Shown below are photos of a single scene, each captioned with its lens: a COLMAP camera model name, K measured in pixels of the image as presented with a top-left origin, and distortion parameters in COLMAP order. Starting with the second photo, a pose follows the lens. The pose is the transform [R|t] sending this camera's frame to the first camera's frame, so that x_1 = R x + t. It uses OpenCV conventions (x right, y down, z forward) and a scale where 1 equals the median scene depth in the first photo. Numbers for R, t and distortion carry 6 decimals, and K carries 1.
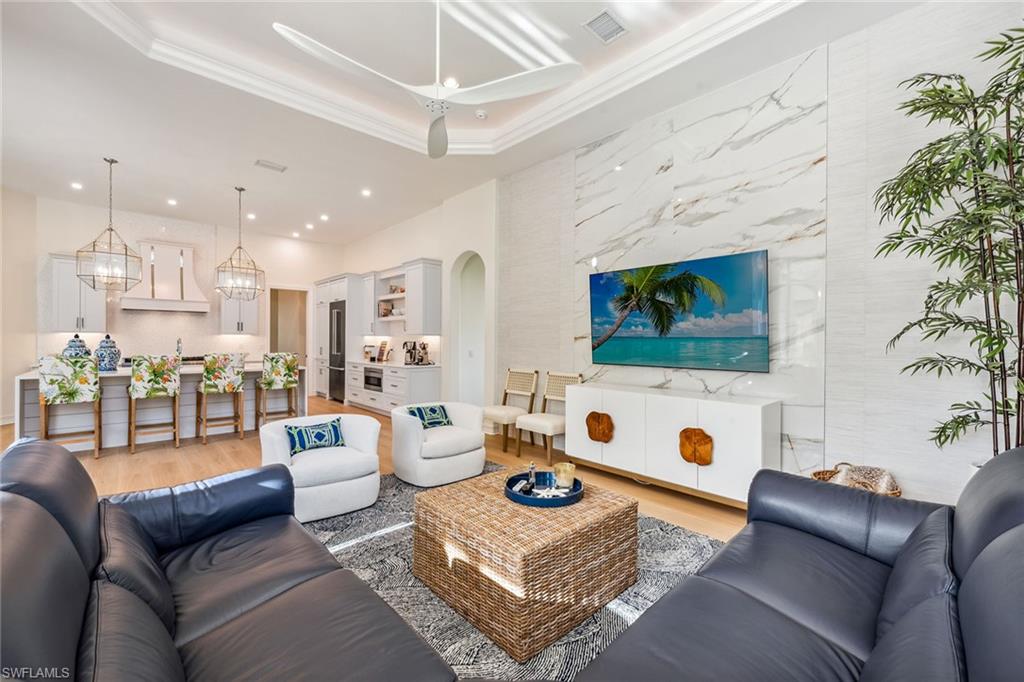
lens RADIAL K [[421.7, 0, 519.7], [0, 421.7, 341.8], [0, 0, 1]] dist [0.004990, -0.000681]
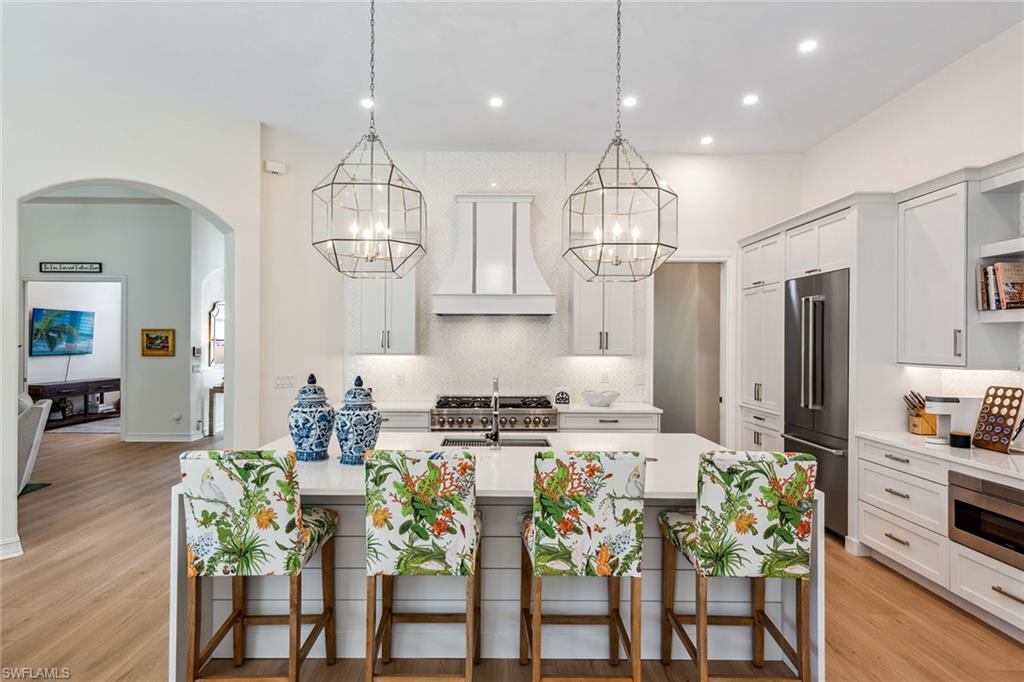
lens RADIAL K [[550.5, 0, 489.8], [0, 550.5, 339.2], [0, 0, 1]] dist [0.015796, -0.004573]
pose [[0.726663, -0.003523, -0.686985, -0.494165], [-0.004012, 0.999948, -0.009372, -0.049238], [0.686982, 0.009566, 0.726611, 0.685186]]
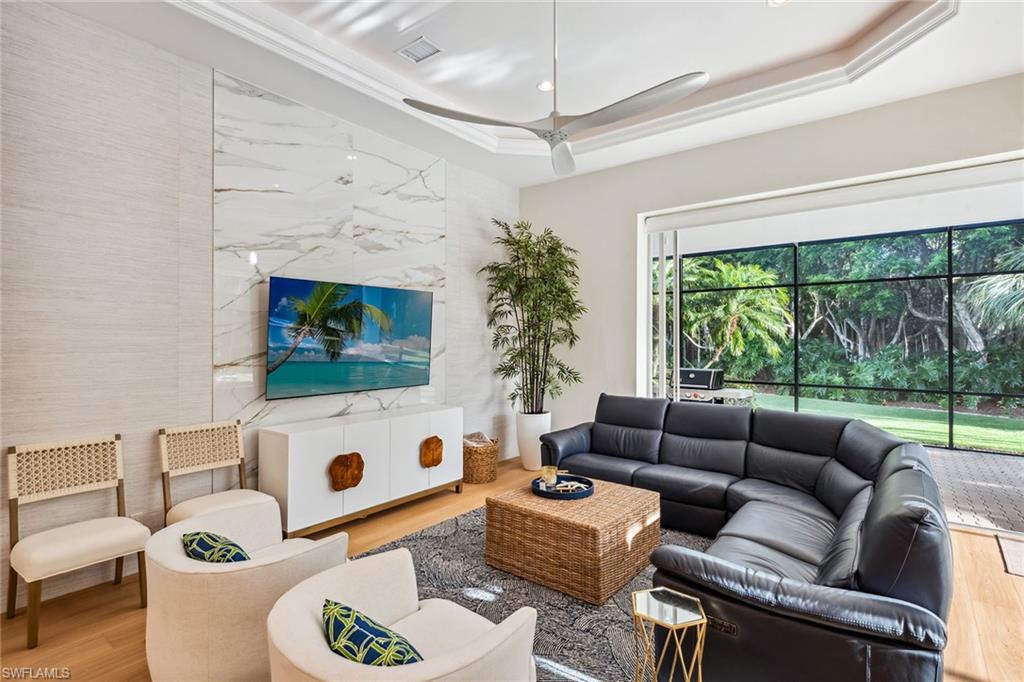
lens RADIAL K [[508.7, 0, 514.7], [0, 508.7, 338.9], [0, 0, 1]] dist [0.004079, -0.000131]
pose [[-0.158807, -0.004212, 0.987301, -0.661082], [0.001240, 0.999989, 0.004465, -0.050262], [-0.987309, 0.001933, -0.158800, 0.637380]]
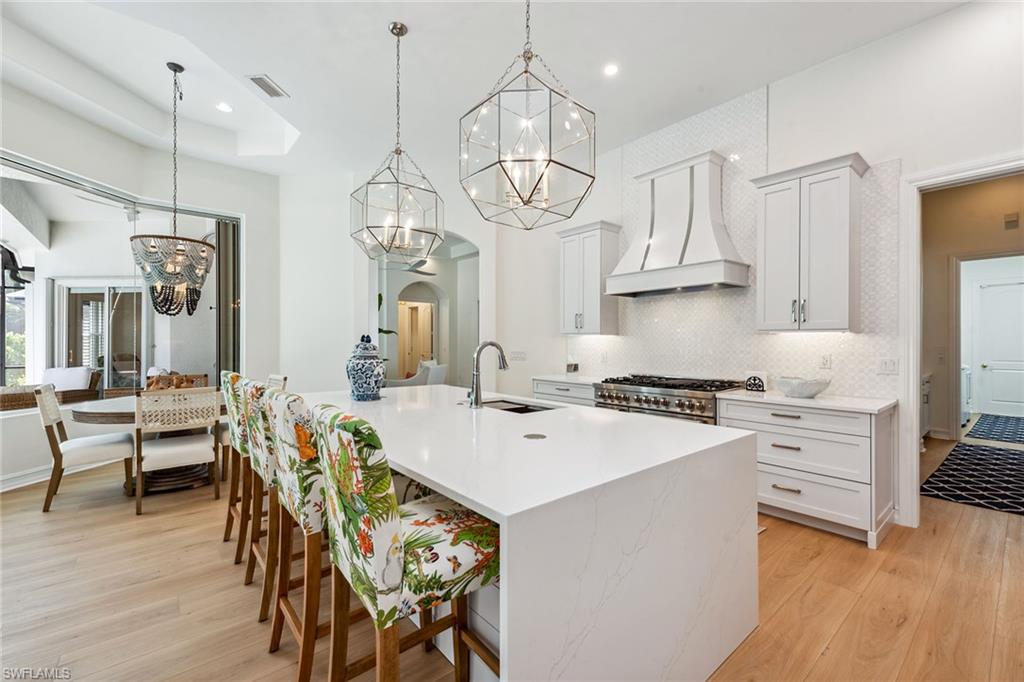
lens RADIAL K [[425.9, 0, 510.7], [0, 425.9, 340.4], [0, 0, 1]] dist [0.002342, 0.000080]
pose [[-0.066054, -0.008652, -0.997779, -0.418256], [-0.007020, 0.999942, -0.008206, -0.006587], [0.997791, 0.006462, -0.066111, 1.223120]]
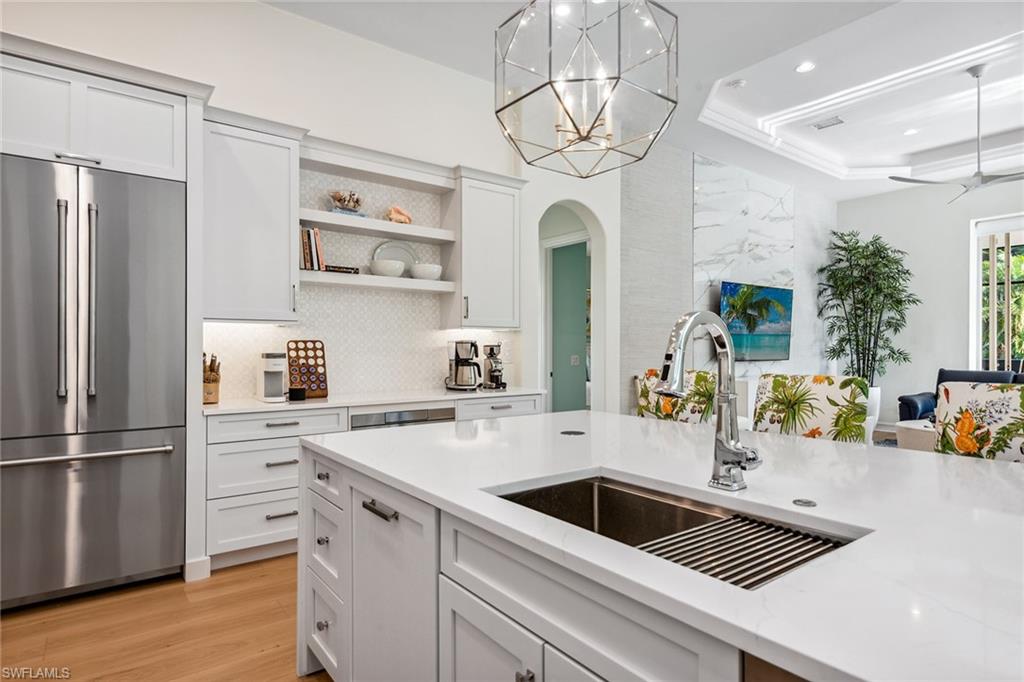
lens RADIAL K [[560.1, 0, 516.1], [0, 560.1, 345.8], [0, 0, 1]] dist [0.011360, 0.000640]
pose [[0.105195, -0.006261, 0.994432, -1.188110], [-0.000400, 0.999980, 0.006339, -0.000273], [-0.994452, -0.001065, 0.105190, 1.211569]]
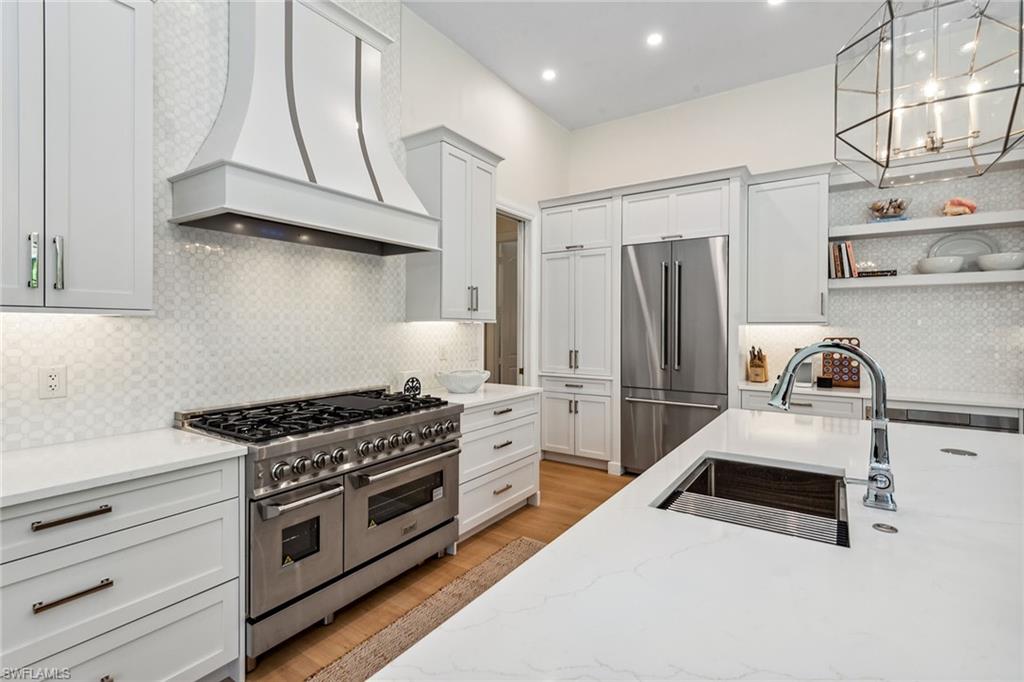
lens RADIAL K [[481.0, 0, 511.2], [0, 481.0, 330.4], [0, 0, 1]] dist [0.011048, -0.003092]
pose [[0.974596, -0.002698, 0.223954, -1.149606], [0.002381, 0.999996, 0.001687, -0.016125], [-0.223958, -0.001111, 0.974598, 0.957552]]
